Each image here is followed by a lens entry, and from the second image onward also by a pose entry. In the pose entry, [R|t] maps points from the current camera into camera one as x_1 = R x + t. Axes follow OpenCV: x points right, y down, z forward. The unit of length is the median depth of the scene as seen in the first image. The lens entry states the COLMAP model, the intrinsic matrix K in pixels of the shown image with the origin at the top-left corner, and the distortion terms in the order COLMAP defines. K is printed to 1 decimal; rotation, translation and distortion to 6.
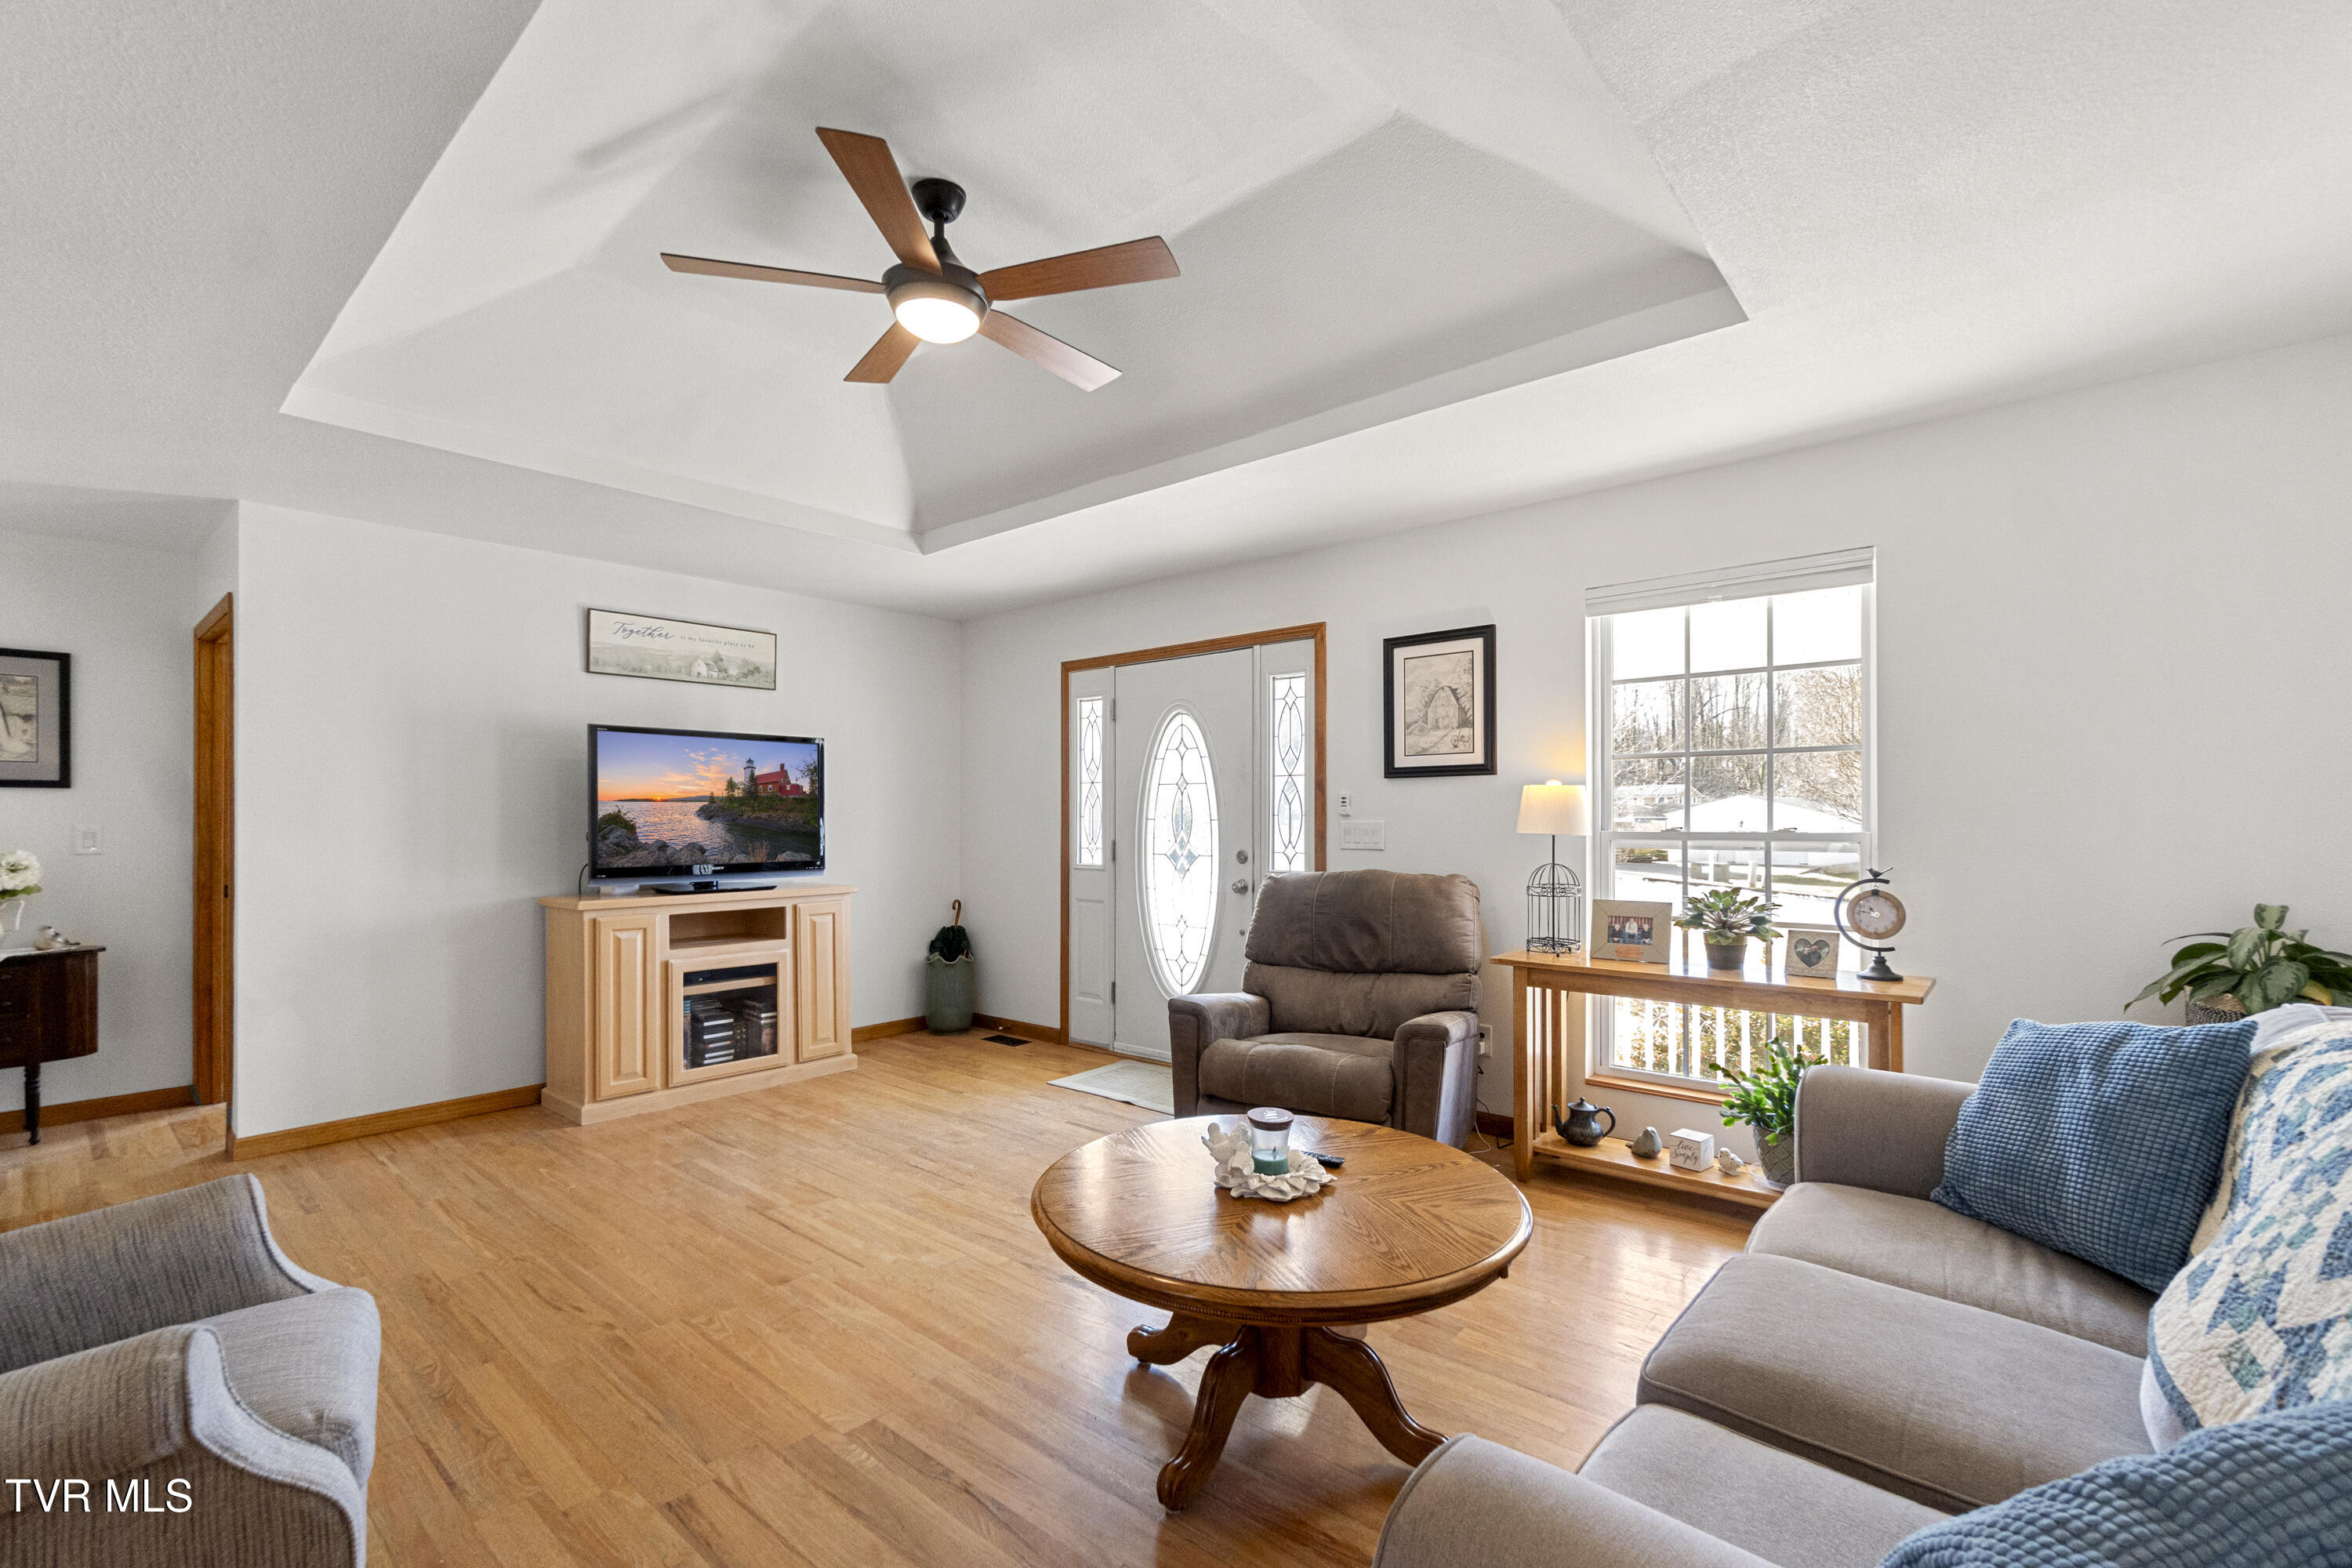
lens RADIAL K [[1037.3, 0, 1173.9], [0, 1037.3, 807.6], [0, 0, 1]] dist [0.001716, 0.000225]
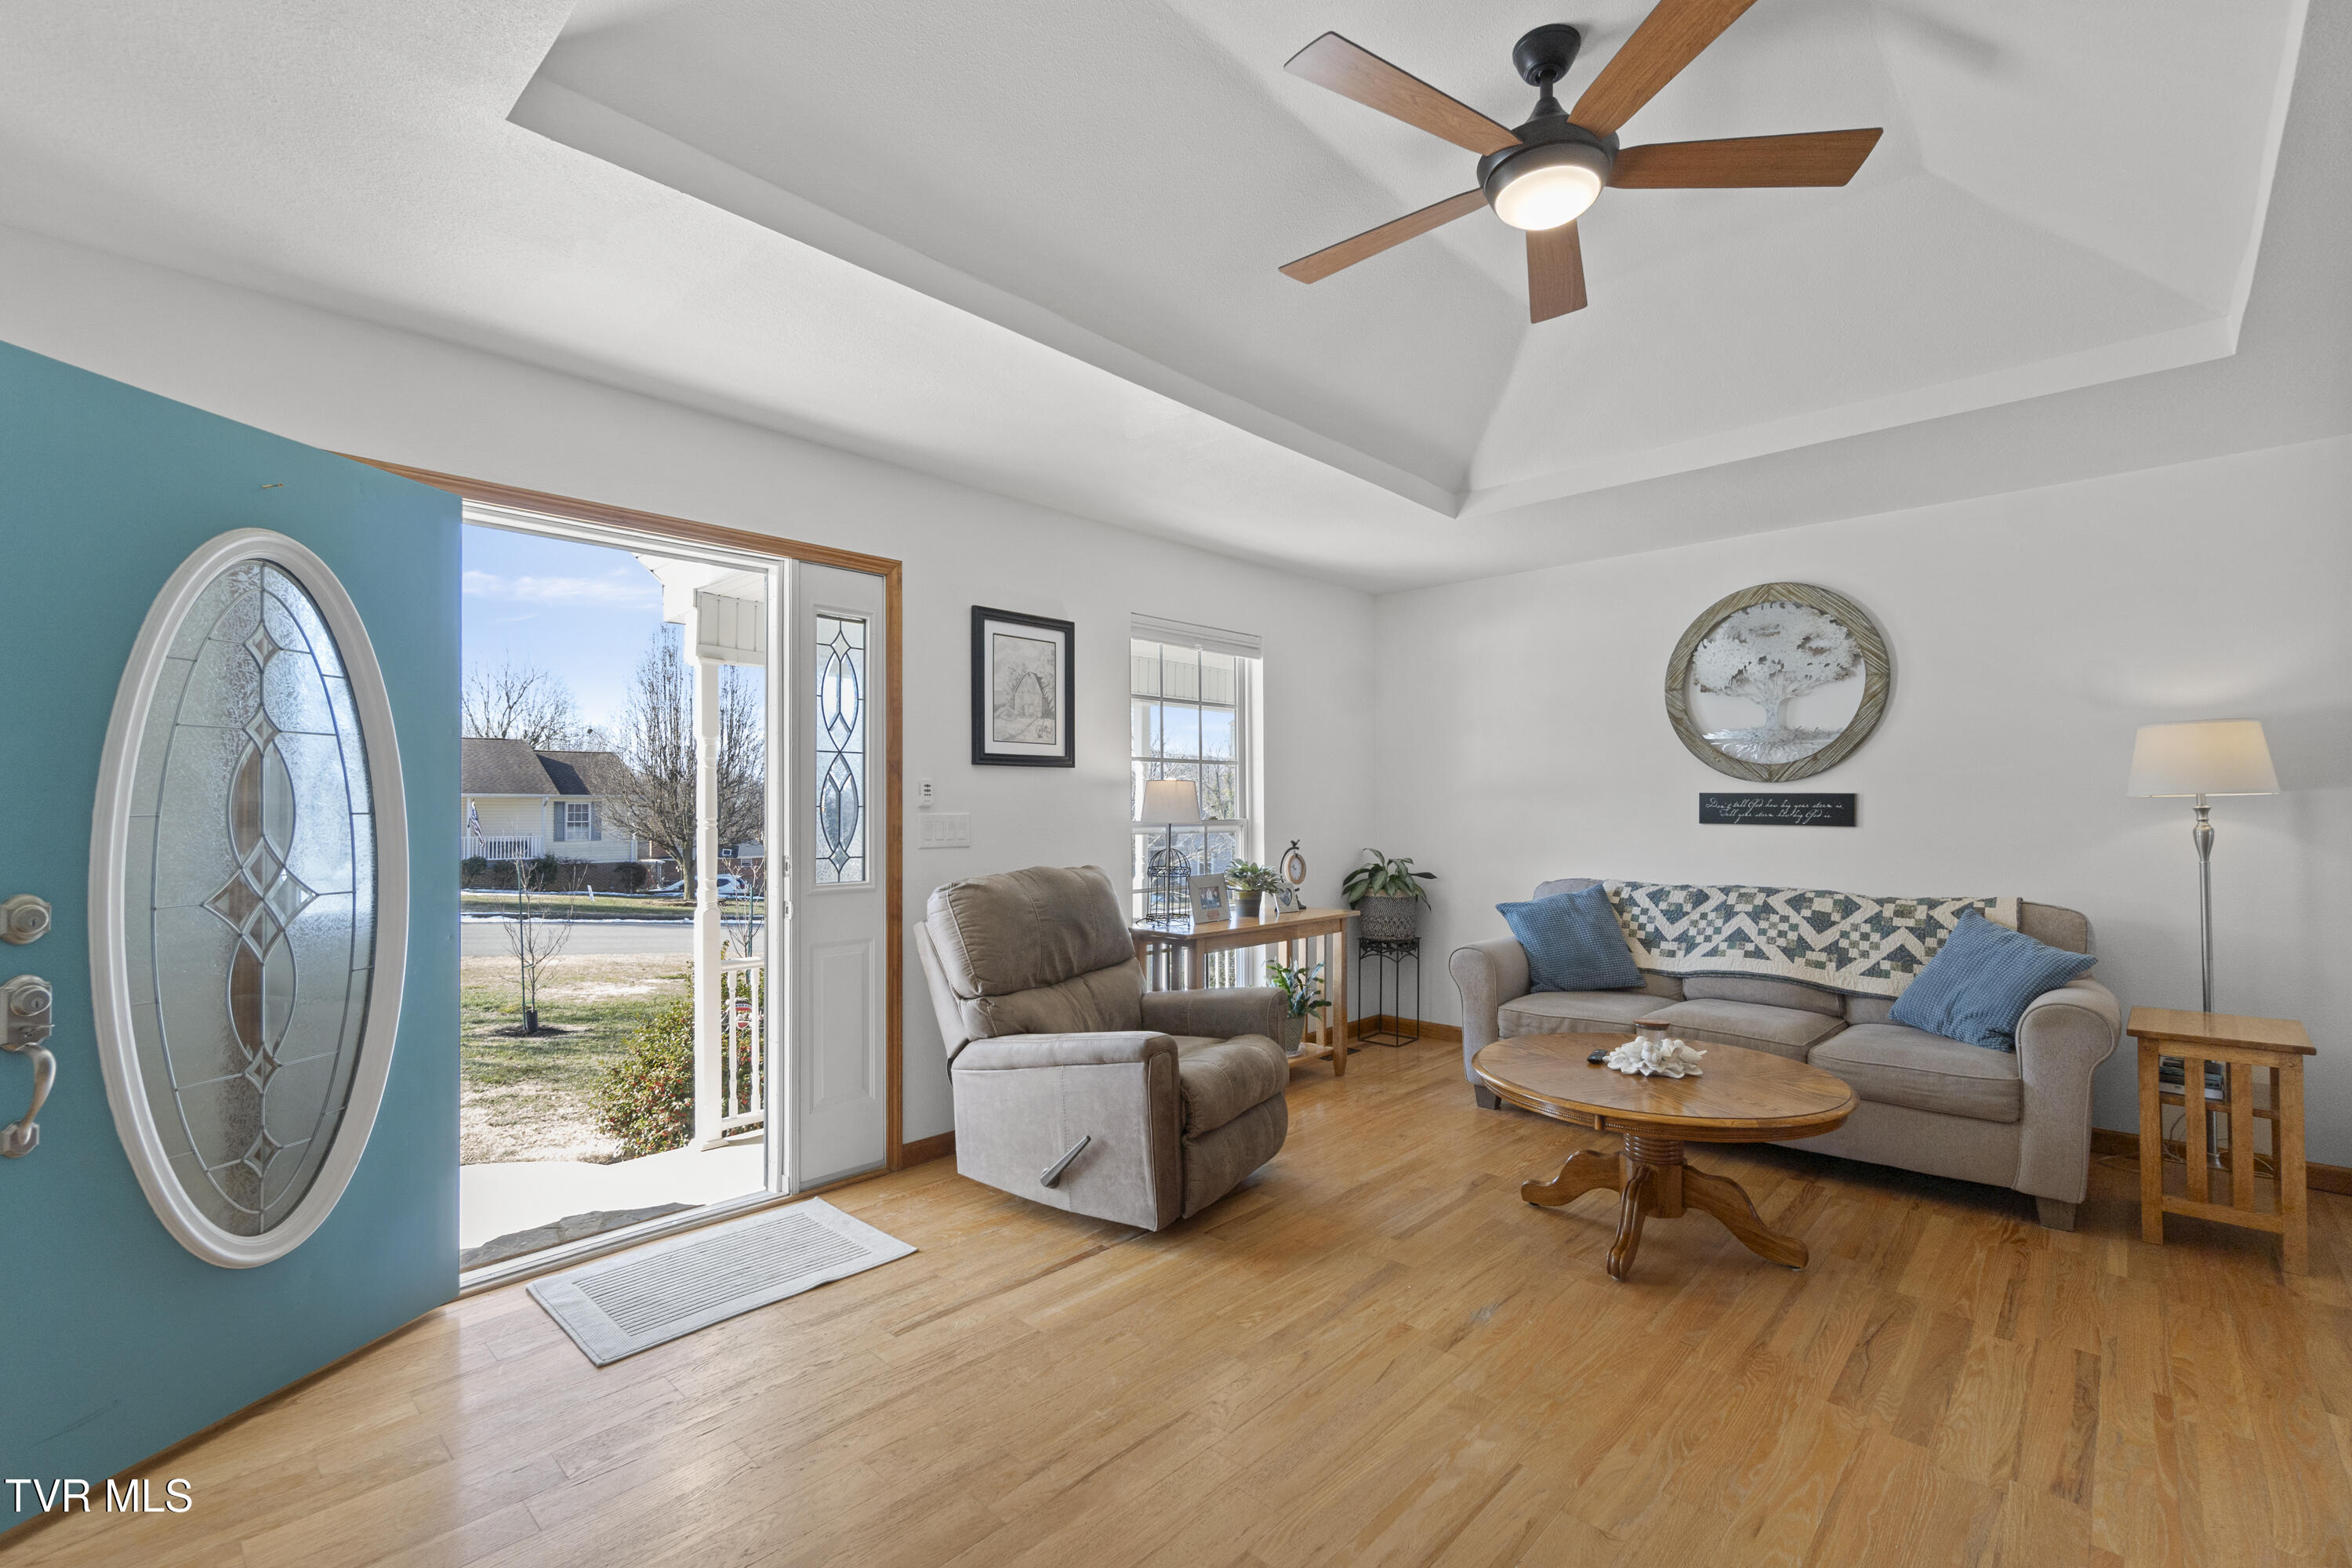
lens RADIAL K [[1028.9, 0, 1179.3], [0, 1028.9, 793.1], [0, 0, 1]] dist [0.000537, -0.000068]
pose [[0.025860, 0.020660, 0.999452, -0.693239], [-0.003131, 0.999783, -0.020586, 0.013842], [-0.999661, -0.002597, 0.025919, 0.847413]]
